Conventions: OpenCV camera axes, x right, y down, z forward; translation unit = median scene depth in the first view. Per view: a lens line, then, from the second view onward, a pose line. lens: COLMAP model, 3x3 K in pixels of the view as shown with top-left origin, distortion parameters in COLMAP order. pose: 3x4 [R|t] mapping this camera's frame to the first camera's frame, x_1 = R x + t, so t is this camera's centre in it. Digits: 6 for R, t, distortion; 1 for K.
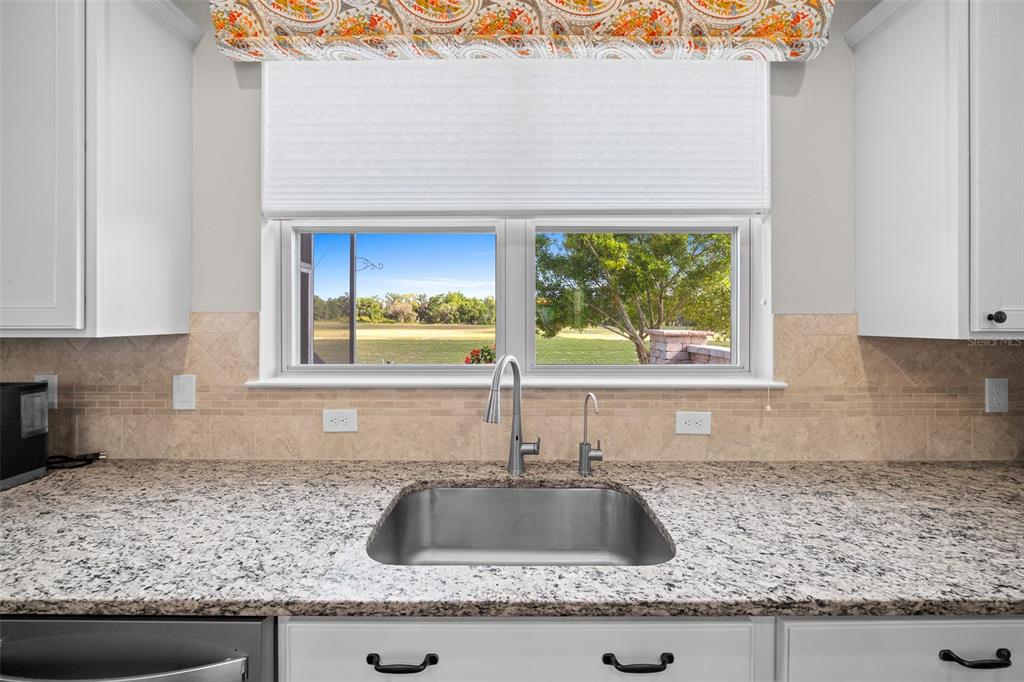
lens RADIAL K [[350.6, 0, 506.5], [0, 350.6, 320.4], [0, 0, 1]] dist [-0.009489, -0.000663]
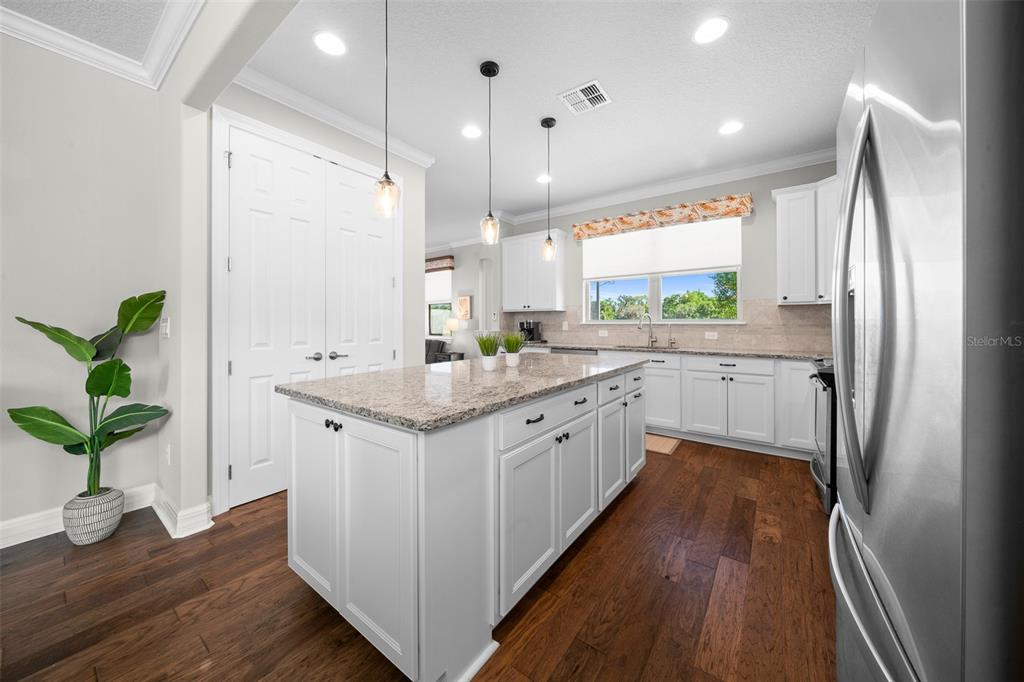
lens RADIAL K [[350.6, 0, 513.1], [0, 350.6, 323.9], [0, 0, 1]] dist [-0.009489, -0.000663]
pose [[0.811636, -0.003111, -0.584155, 0.924583], [0.004999, 0.999986, 0.001621, 0.173133], [0.584142, -0.004236, 0.811640, -2.580891]]
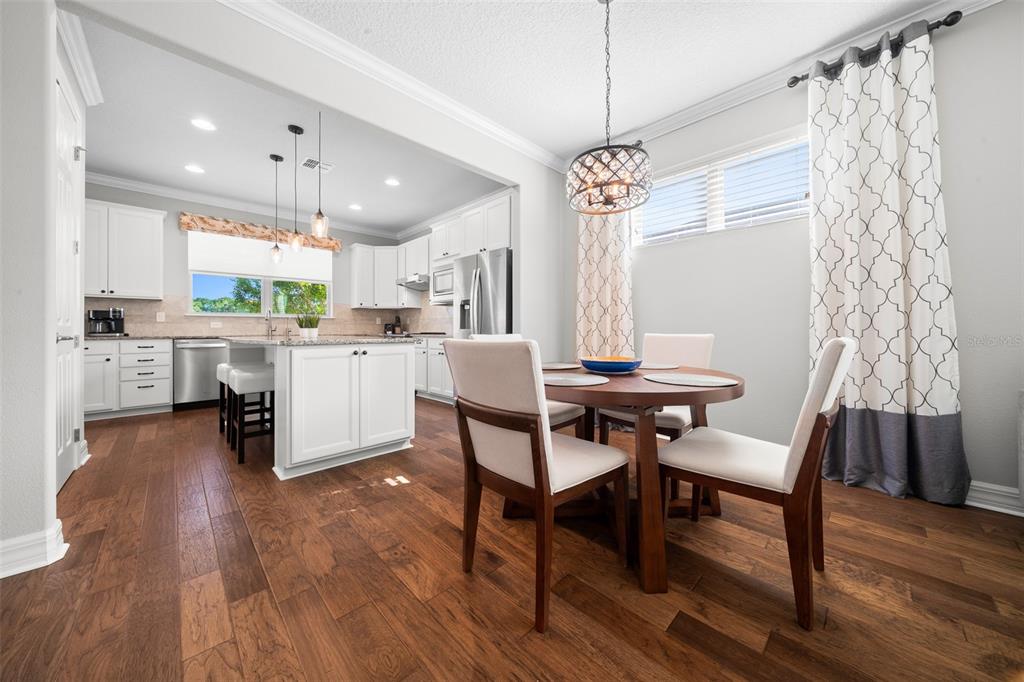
lens RADIAL K [[350.6, 0, 508.4], [0, 350.6, 327.0], [0, 0, 1]] dist [-0.009489, -0.000663]
pose [[0.710596, 0.000178, 0.703600, -0.891481], [0.002543, 0.999993, -0.002821, 0.328882], [-0.703595, 0.003794, 0.710591, -4.107884]]
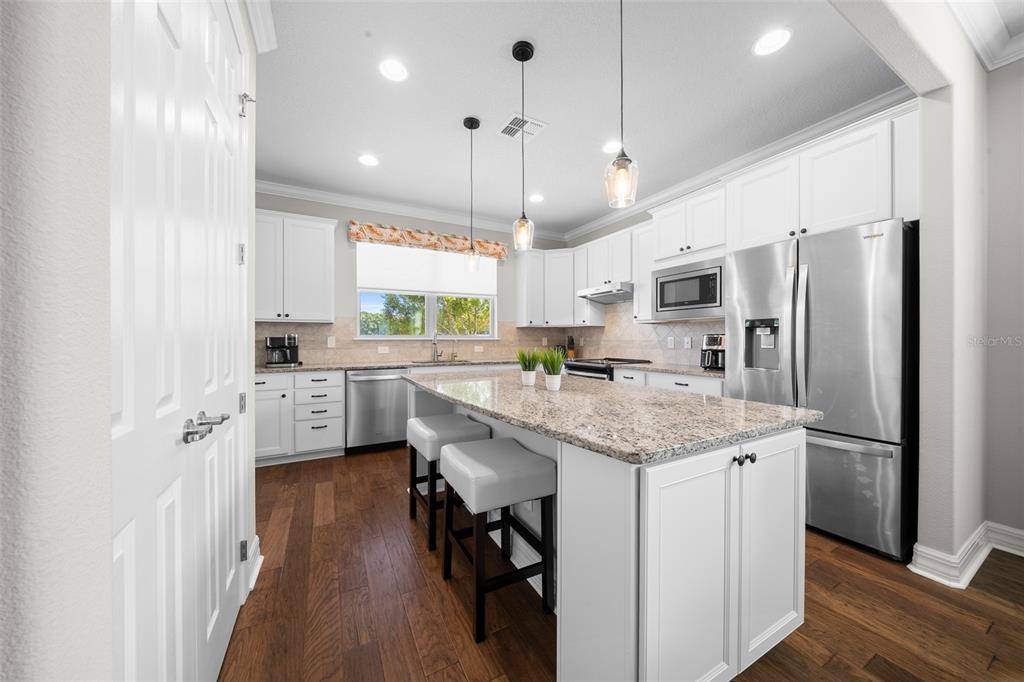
lens RADIAL K [[350.6, 0, 509.5], [0, 350.6, 336.6], [0, 0, 1]] dist [-0.009489, -0.000663]
pose [[0.880144, 0.000229, 0.474707, -1.006537], [0.001830, 0.999991, -0.003875, 0.169842], [-0.474704, 0.004279, 0.880135, -2.579397]]
